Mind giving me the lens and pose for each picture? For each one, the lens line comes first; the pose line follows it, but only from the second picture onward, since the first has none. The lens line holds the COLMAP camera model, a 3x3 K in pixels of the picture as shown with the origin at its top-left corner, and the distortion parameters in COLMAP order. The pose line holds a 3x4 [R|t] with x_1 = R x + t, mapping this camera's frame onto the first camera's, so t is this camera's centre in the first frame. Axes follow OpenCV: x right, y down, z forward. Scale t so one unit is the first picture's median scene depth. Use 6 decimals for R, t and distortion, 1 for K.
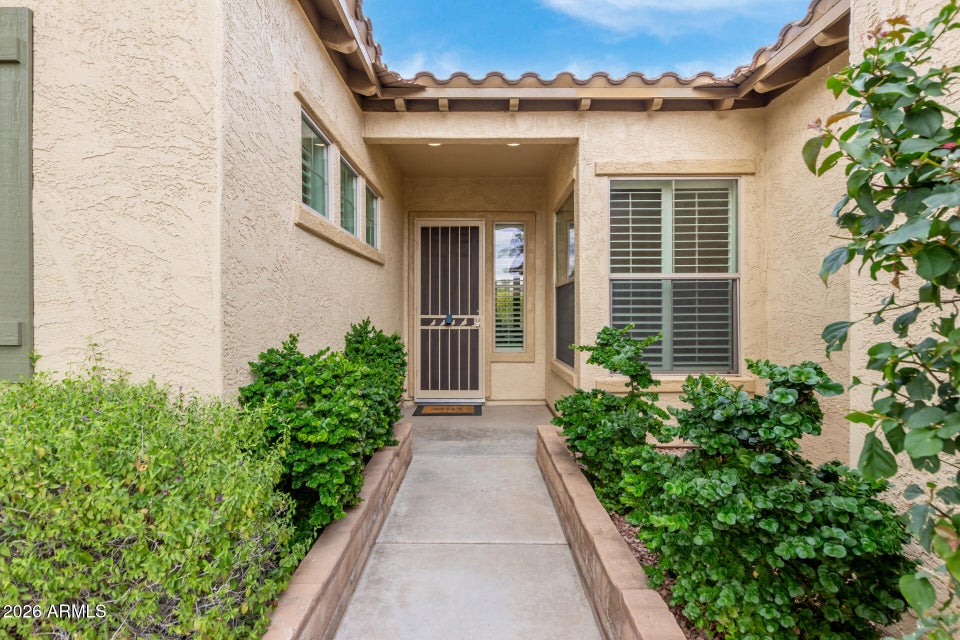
lens RADIAL K [[446.5, 0, 479.4], [0, 446.5, 315.2], [0, 0, 1]] dist [0.001622, -0.000208]
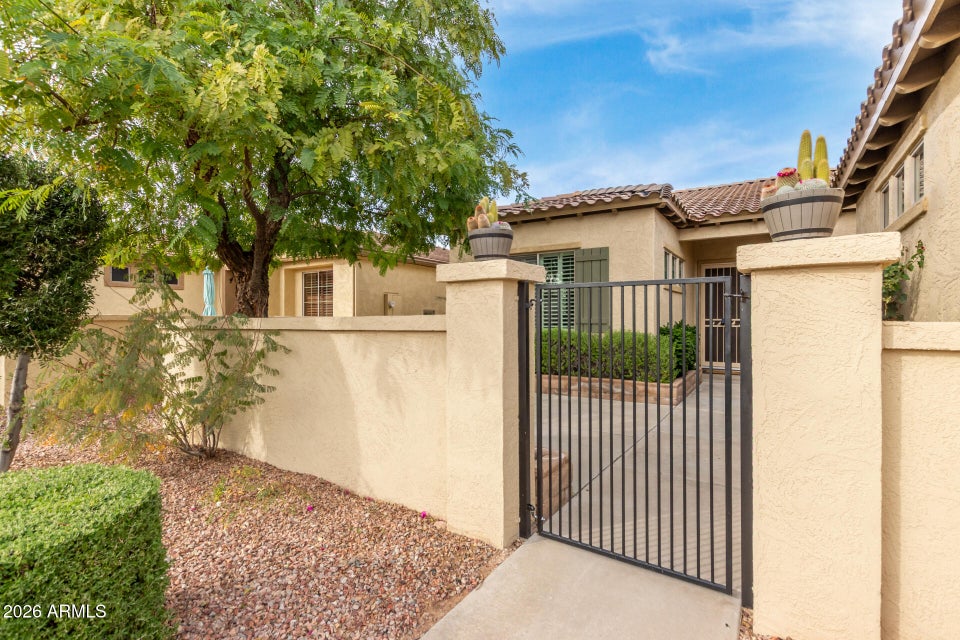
lens RADIAL K [[446.5, 0, 485.1], [0, 446.5, 318.0], [0, 0, 1]] dist [0.001622, -0.000208]
pose [[0.837189, -0.000561, -0.546913, 0.146514], [-0.004186, 0.999964, -0.007434, 0.018785], [0.546898, 0.008512, 0.837156, -1.320300]]
